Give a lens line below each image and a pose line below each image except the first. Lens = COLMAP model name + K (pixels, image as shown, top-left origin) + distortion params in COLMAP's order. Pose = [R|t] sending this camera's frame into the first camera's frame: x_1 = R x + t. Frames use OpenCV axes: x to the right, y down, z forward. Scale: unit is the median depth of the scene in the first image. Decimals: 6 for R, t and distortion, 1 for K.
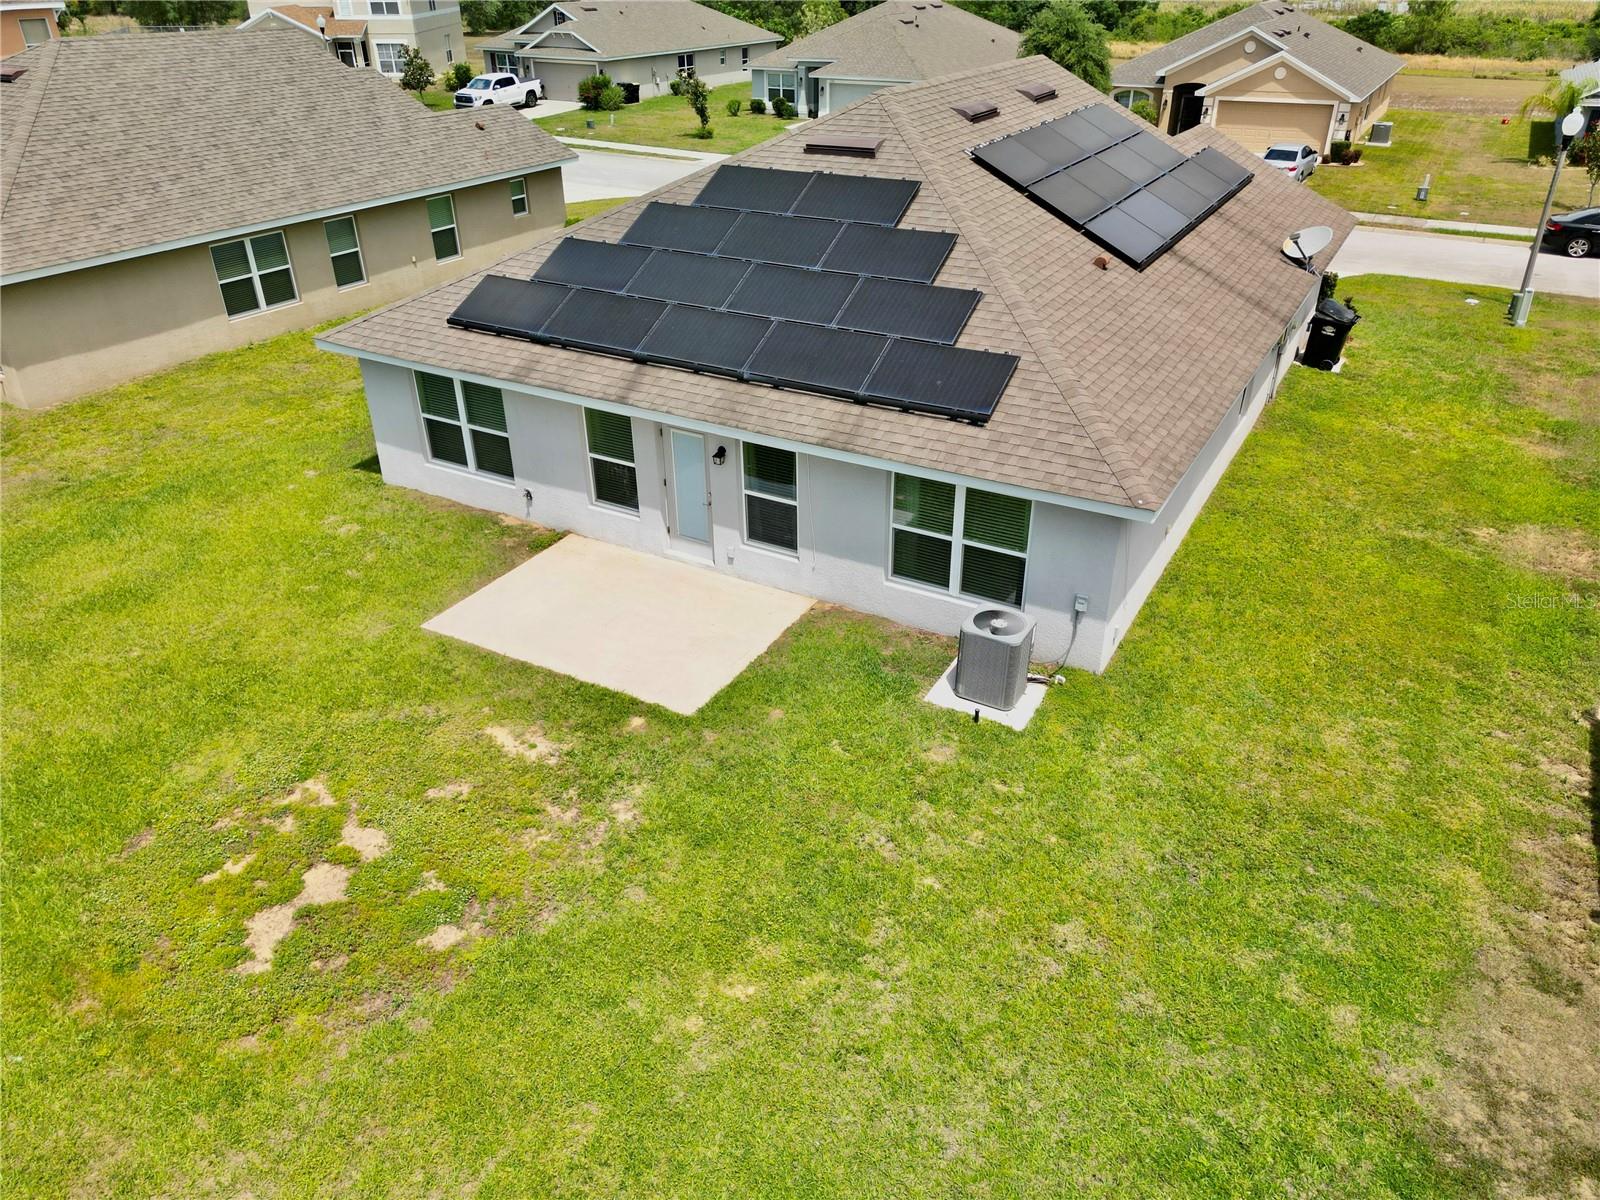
lens RADIAL K [[1122.5, 0, 805.7], [0, 1122.5, 601.8], [0, 0, 1]] dist [0.074963, -0.069230]
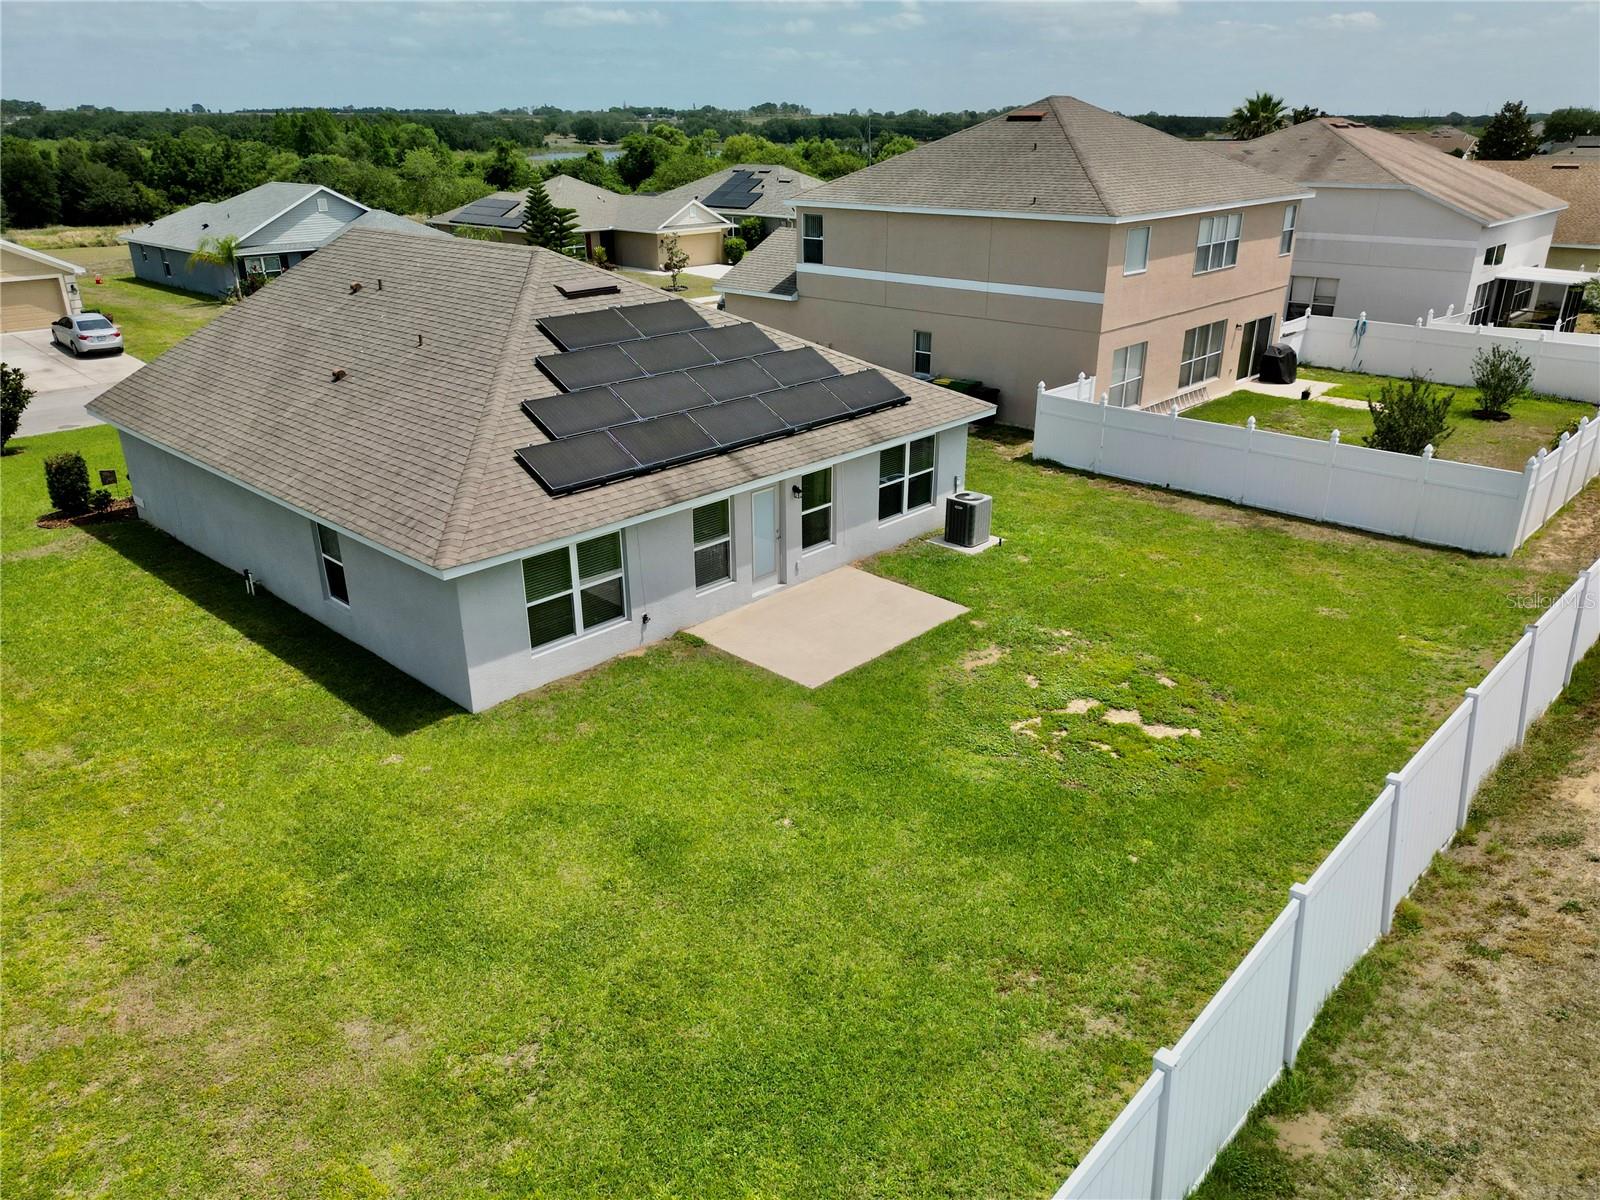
lens RADIAL K [[1129.2, 0, 800.0], [0, 1129.2, 600.0], [0, 0, 1]] dist [0.021190, 0.001212]
pose [[0.244541, -0.372465, 0.895248, -1.221975], [0.482608, 0.847549, 0.220794, -0.289321], [-0.841005, 0.378060, 0.387016, 0.469884]]
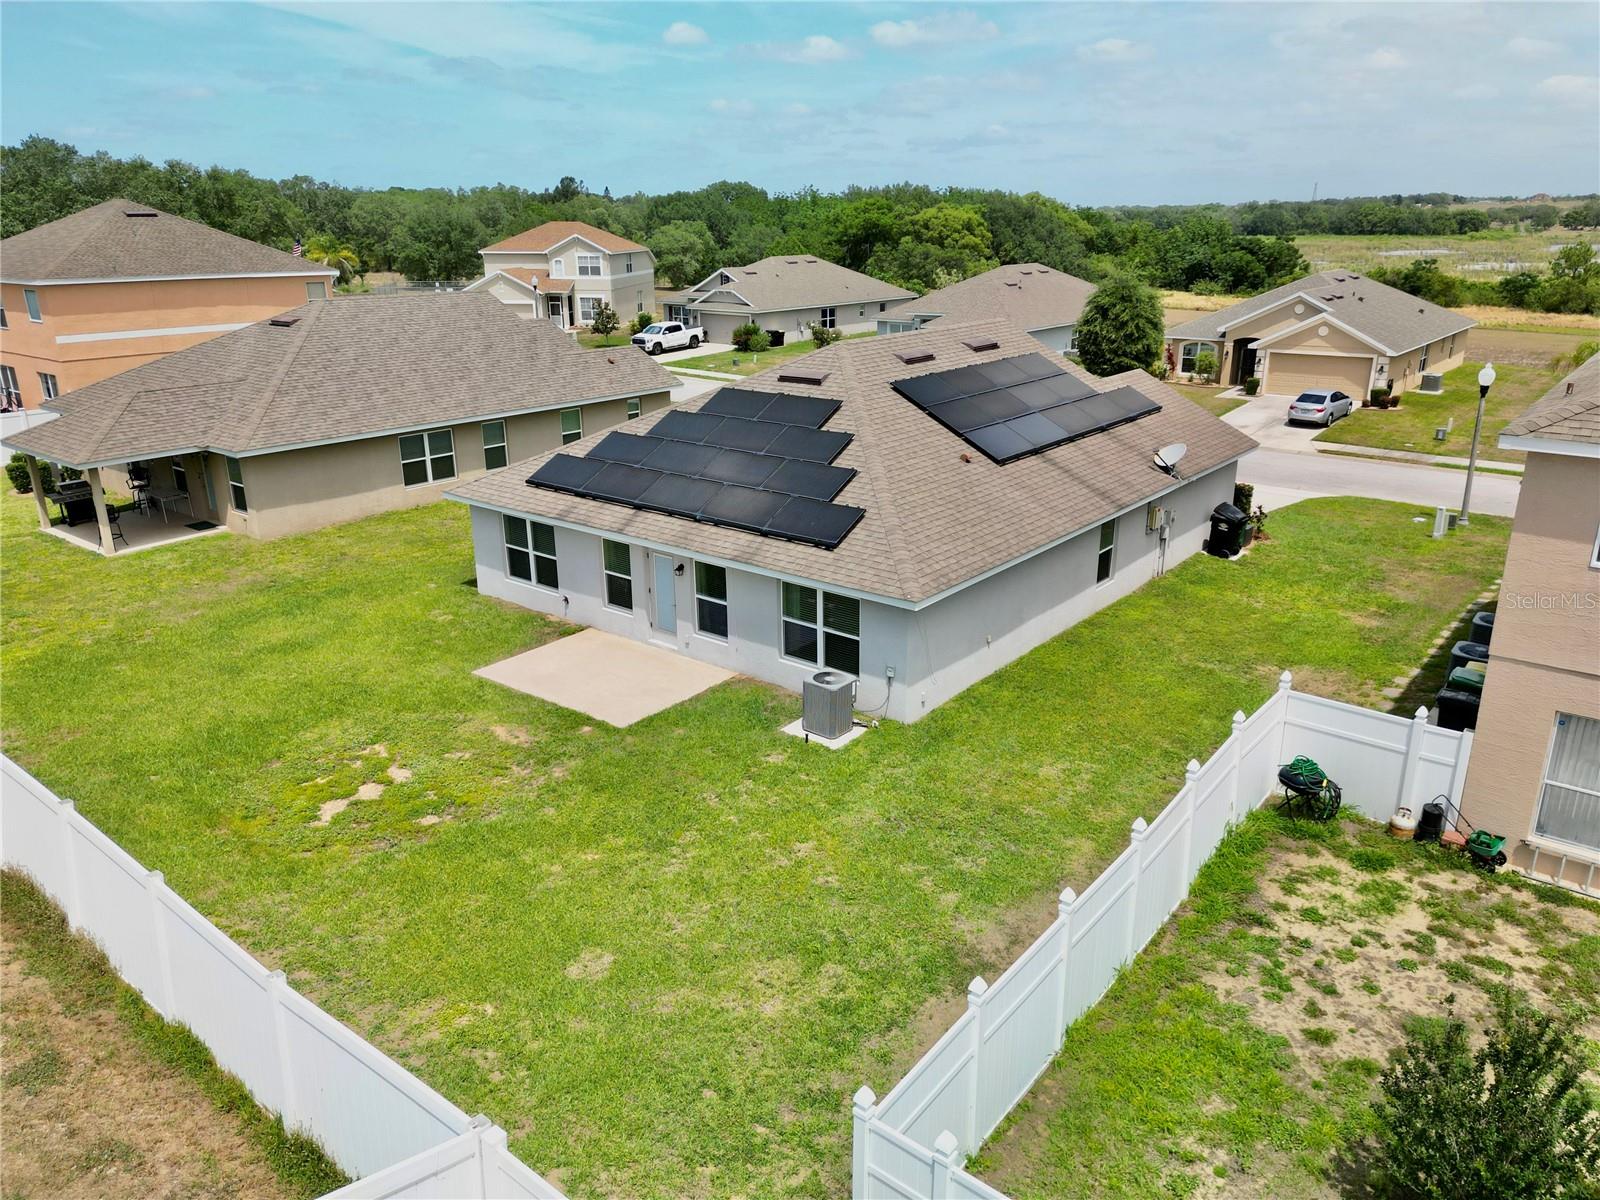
lens RADIAL K [[1122.5, 0, 805.7], [0, 1122.5, 601.8], [0, 0, 1]] dist [0.074963, -0.069230]
pose [[0.987382, 0.051596, -0.149712, 0.280715], [-0.079038, 0.979819, -0.183596, 0.152239], [0.137218, 0.193112, 0.971534, -0.362492]]
